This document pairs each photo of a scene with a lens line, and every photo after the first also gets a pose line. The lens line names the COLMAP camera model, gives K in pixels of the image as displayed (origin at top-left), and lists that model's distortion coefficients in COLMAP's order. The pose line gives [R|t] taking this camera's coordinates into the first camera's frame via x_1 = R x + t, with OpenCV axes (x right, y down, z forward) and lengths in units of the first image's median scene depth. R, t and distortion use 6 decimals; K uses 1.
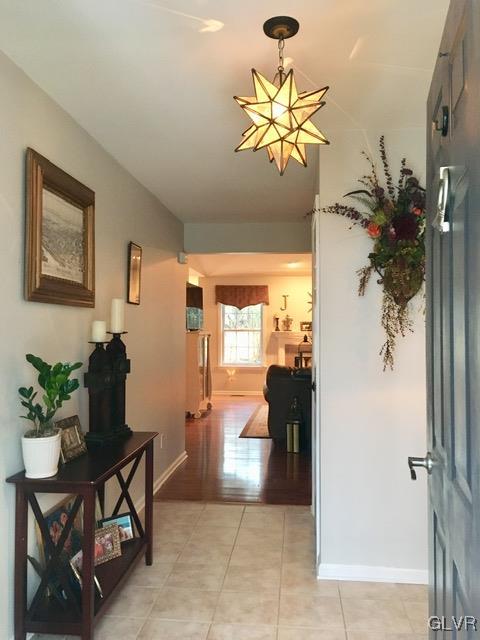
lens RADIAL K [[542.6, 0, 240.7], [0, 542.6, 317.6], [0, 0, 1]] dist [0.062362, -0.075639]
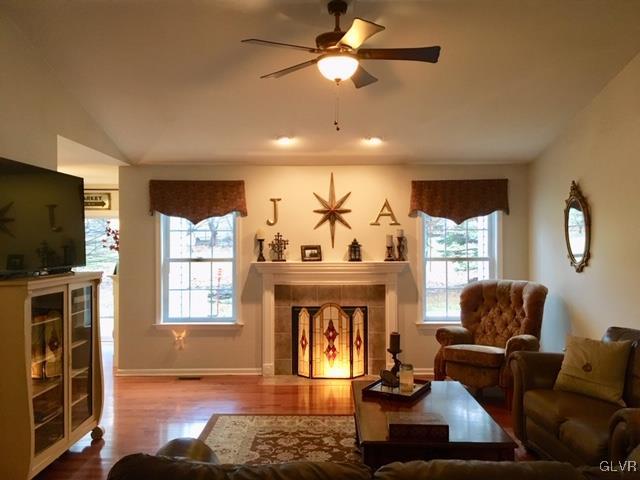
lens RADIAL K [[542.6, 0, 318.7], [0, 542.6, 240.7], [0, 0, 1]] dist [0.062362, -0.075639]
pose [[0.995482, -0.005859, 0.094771, 0.073322], [0.003177, 0.999591, 0.028432, -0.012754], [-0.094899, -0.028002, 0.995093, 0.426799]]
